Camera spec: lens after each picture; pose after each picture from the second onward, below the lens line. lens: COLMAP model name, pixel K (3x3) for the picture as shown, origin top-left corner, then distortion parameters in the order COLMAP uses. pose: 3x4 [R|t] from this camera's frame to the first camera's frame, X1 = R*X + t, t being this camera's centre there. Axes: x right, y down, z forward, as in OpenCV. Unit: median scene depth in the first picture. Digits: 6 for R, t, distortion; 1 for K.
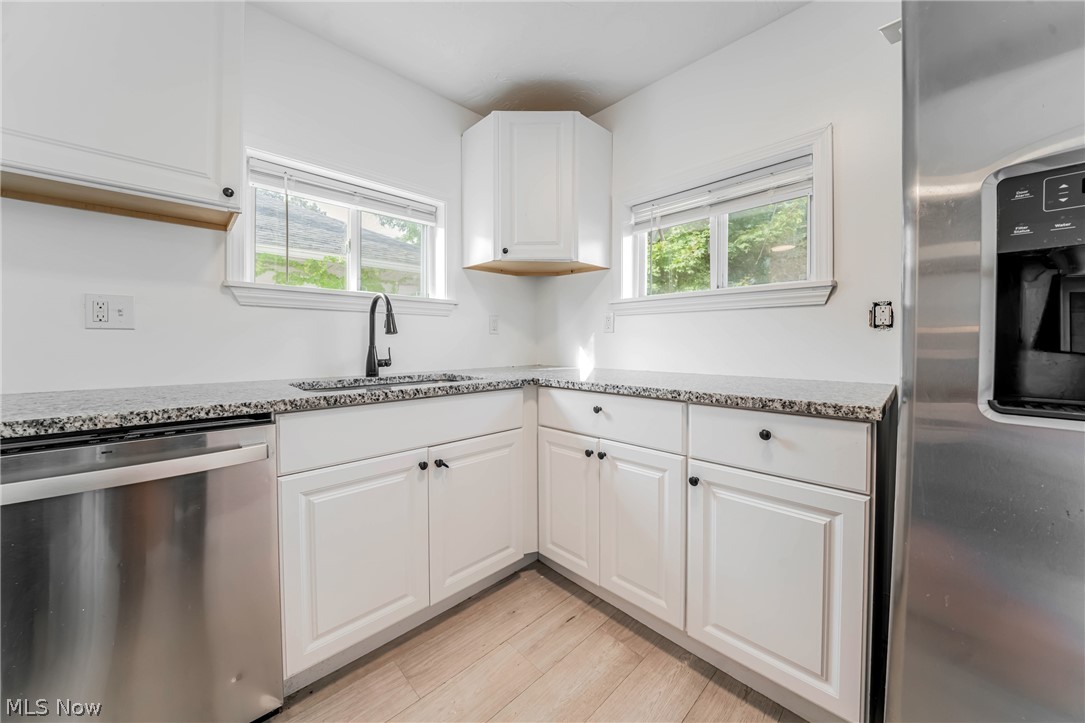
lens RADIAL K [[384.4, 0, 544.3], [0, 384.4, 344.8], [0, 0, 1]] dist [-0.023701, 0.000058]
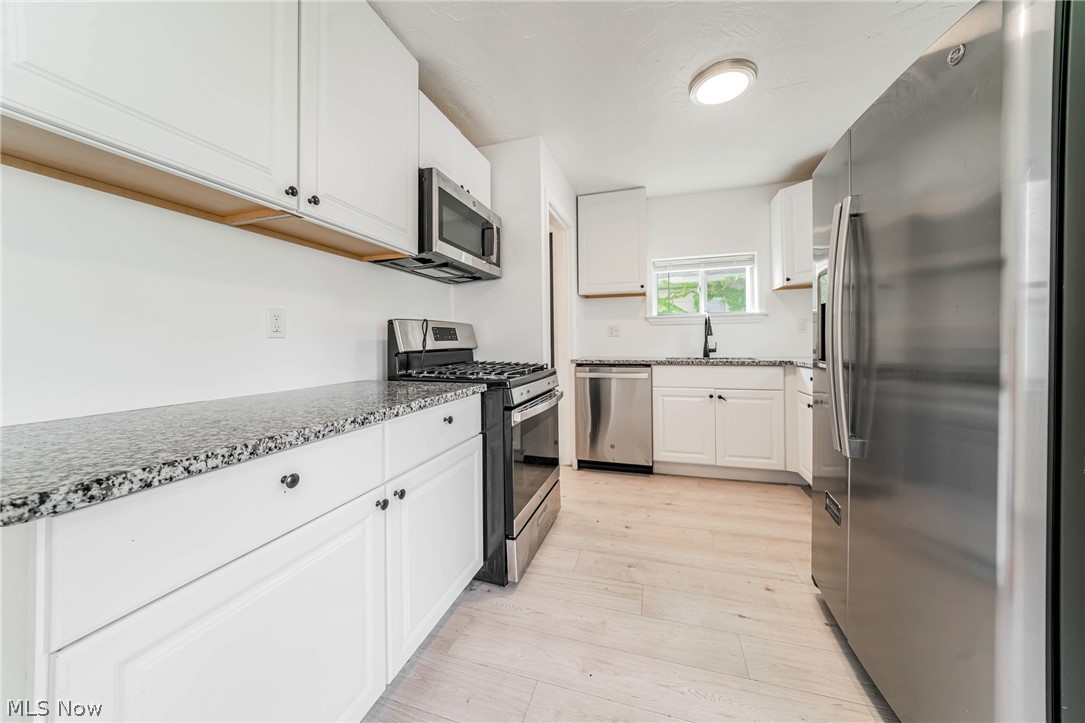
lens RADIAL K [[372.7, 0, 540.9], [0, 372.7, 347.6], [0, 0, 1]] dist [-0.000170, 0.000022]
pose [[0.473630, 0.007111, -0.880695, 1.056003], [0.005703, 0.999922, 0.011141, 0.009427], [0.880705, -0.010300, 0.473553, -0.828500]]
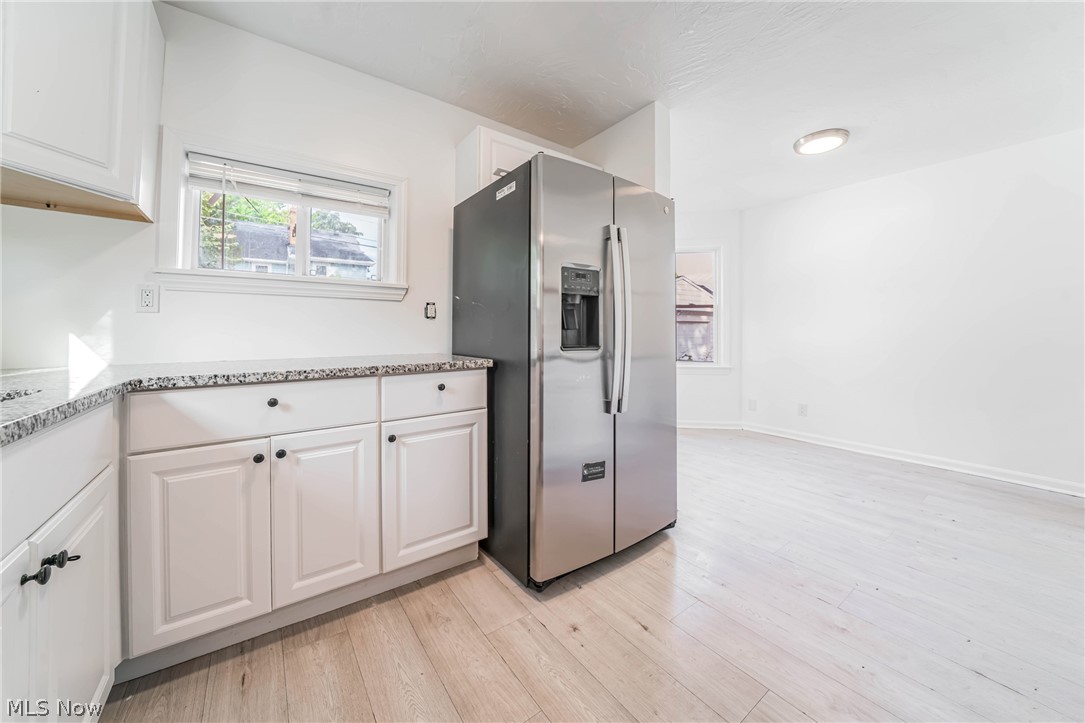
lens RADIAL K [[384.1, 0, 531.1], [0, 384.1, 326.3], [0, 0, 1]] dist [-0.022587, -0.000008]
pose [[0.151185, 0.016195, 0.988373, -0.652524], [0.008465, 0.999808, -0.017678, 0.019652], [-0.988469, 0.011039, 0.151019, 0.318825]]
